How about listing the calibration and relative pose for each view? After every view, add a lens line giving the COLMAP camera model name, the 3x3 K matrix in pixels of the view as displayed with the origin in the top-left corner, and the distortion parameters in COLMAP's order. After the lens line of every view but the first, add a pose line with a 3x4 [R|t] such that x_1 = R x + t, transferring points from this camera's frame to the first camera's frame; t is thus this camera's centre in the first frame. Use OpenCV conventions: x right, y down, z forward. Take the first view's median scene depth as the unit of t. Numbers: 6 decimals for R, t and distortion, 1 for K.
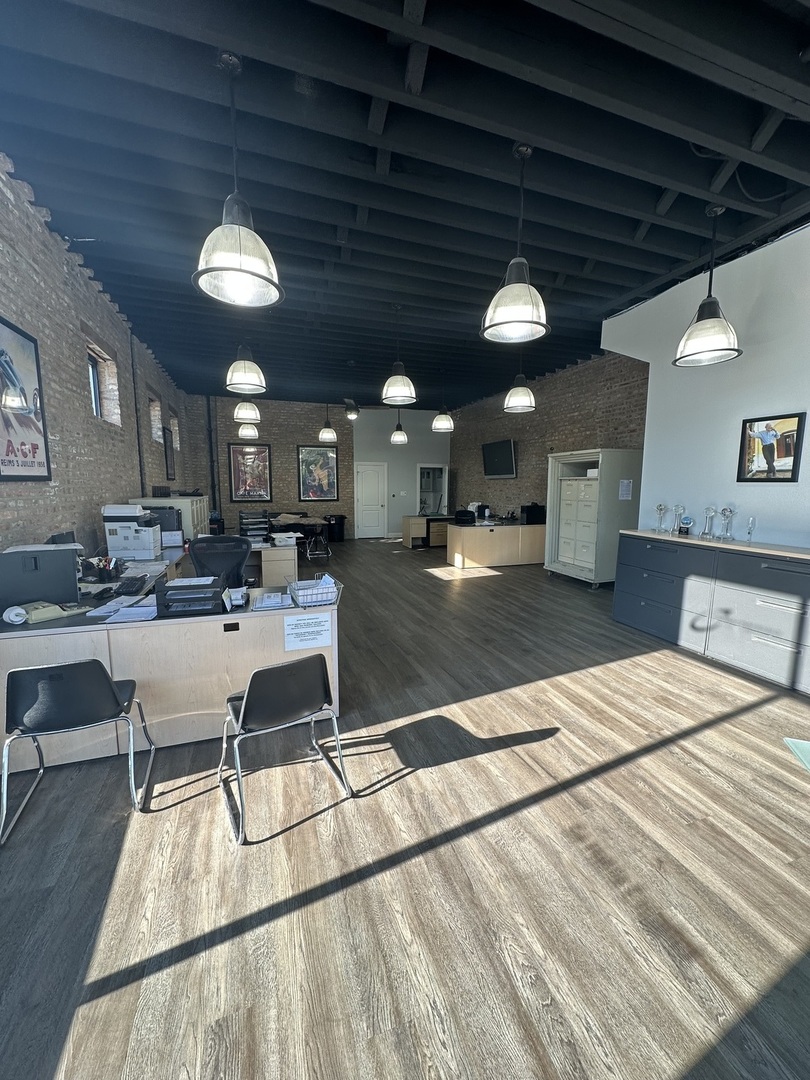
lens RADIAL K [[434.1, 0, 405.8], [0, 434.1, 541.0], [0, 0, 1]] dist [-0.007875, 0.001159]
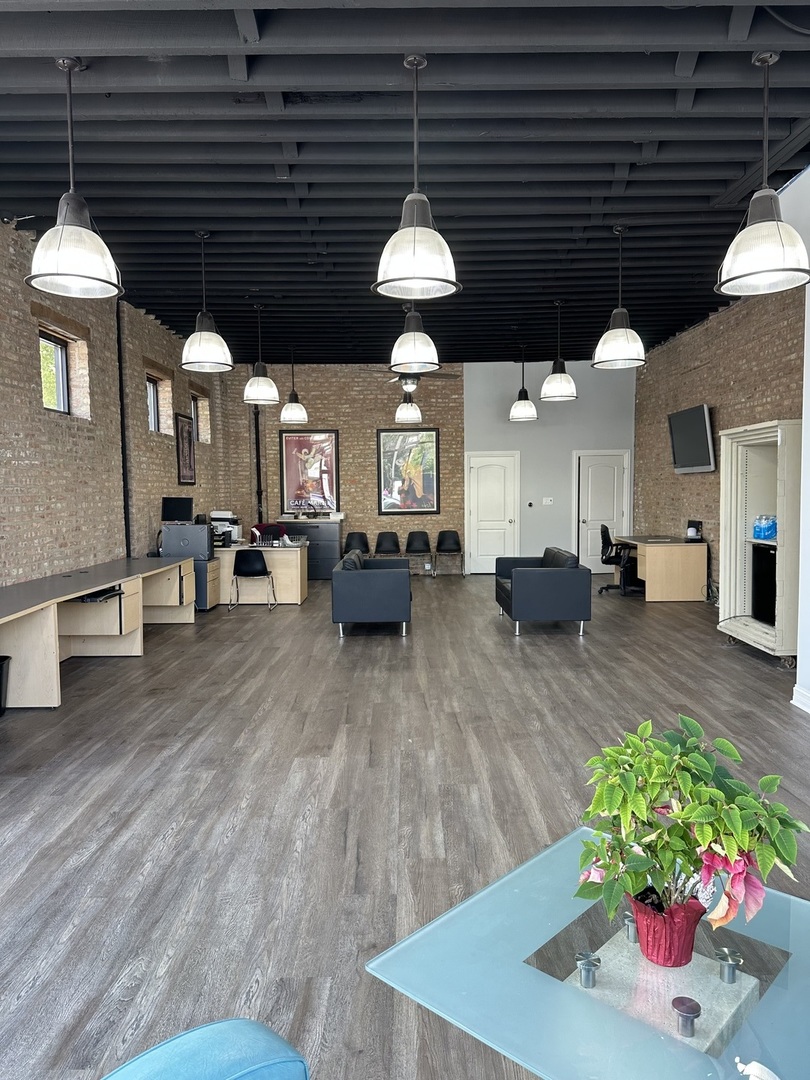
lens RADIAL K [[770.9, 0, 407.2], [0, 770.9, 540.5], [0, 0, 1]] dist [-0.001363, -0.023804]
pose [[0.942984, 0.008078, -0.332739, 0.368914], [-0.028148, 0.998060, -0.055541, 0.019300], [0.331645, 0.061741, 0.941382, -0.127998]]
